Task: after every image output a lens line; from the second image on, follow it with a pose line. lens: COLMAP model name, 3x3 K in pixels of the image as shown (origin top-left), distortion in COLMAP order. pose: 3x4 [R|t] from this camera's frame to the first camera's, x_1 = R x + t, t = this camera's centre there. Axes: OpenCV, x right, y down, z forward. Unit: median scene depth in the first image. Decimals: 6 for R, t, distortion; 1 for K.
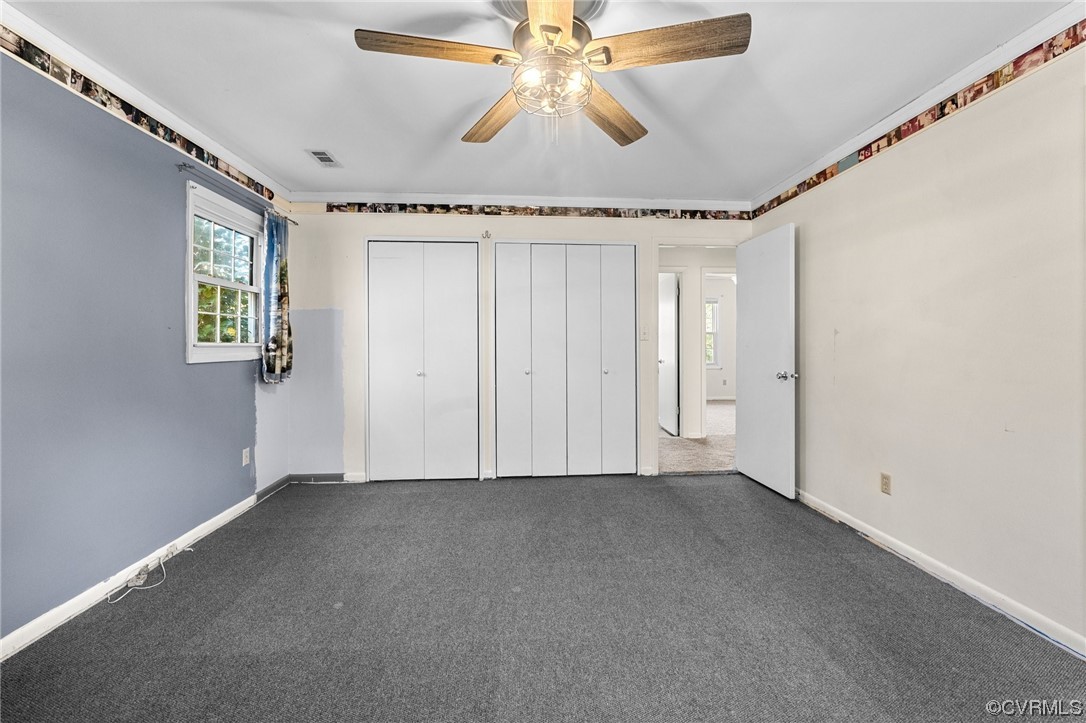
lens RADIAL K [[451.8, 0, 548.9], [0, 451.8, 342.4], [0, 0, 1]] dist [-0.000797, -0.000065]
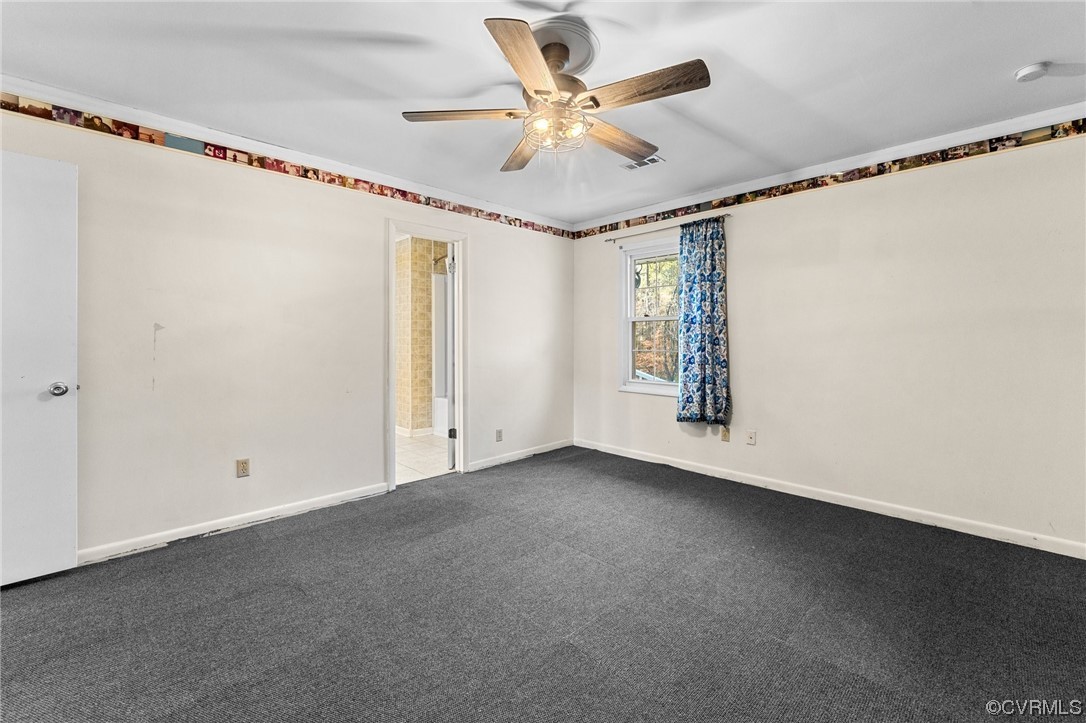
lens RADIAL K [[451.8, 0, 548.9], [0, 451.8, 342.4], [0, 0, 1]] dist [-0.000797, -0.000065]
pose [[-0.649179, 0.001580, 0.760634, -0.585914], [-0.000091, 0.999998, -0.002155, 0.008801], [-0.760635, -0.001468, -0.649178, 1.168116]]
